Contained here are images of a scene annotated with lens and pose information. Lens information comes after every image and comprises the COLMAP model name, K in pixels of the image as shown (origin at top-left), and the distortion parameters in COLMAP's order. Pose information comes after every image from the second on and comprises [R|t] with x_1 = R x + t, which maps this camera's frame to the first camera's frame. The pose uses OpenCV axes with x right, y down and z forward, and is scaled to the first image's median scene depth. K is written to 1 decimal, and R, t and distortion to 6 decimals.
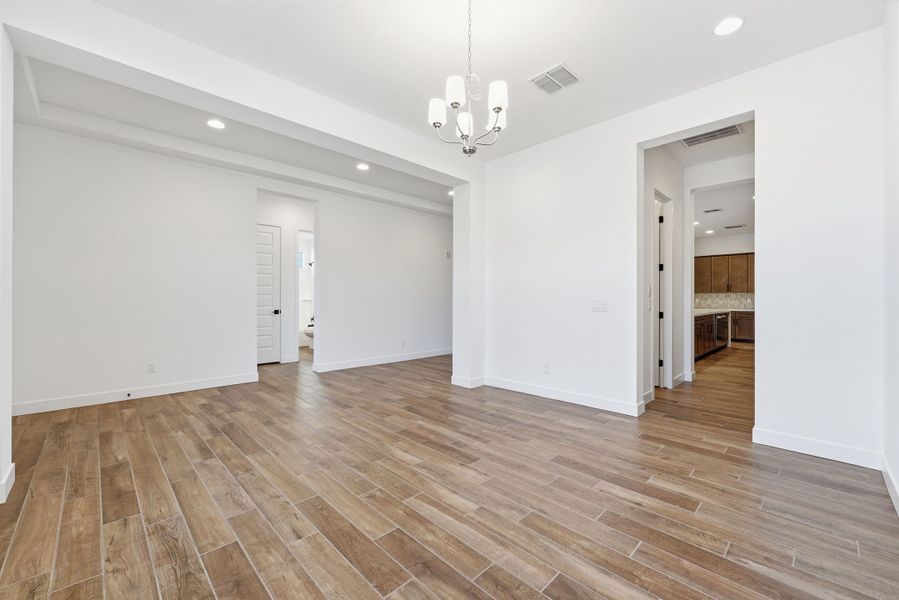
lens RADIAL K [[366.2, 0, 447.1], [0, 366.2, 300.6], [0, 0, 1]] dist [0.010448, 0.000123]
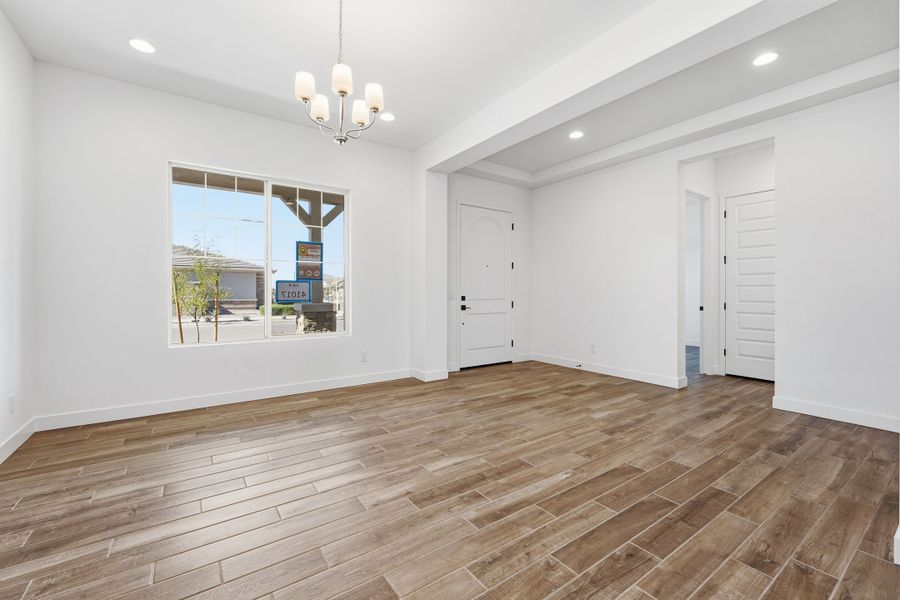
lens RADIAL K [[366.6, 0, 445.7], [0, 366.6, 296.3], [0, 0, 1]] dist [0.010448, 0.000123]
pose [[-0.158788, 0.005518, -0.987297, 0.707577], [-0.000685, 0.999984, 0.005699, -0.000294], [0.987312, 0.001581, -0.158782, 1.018008]]
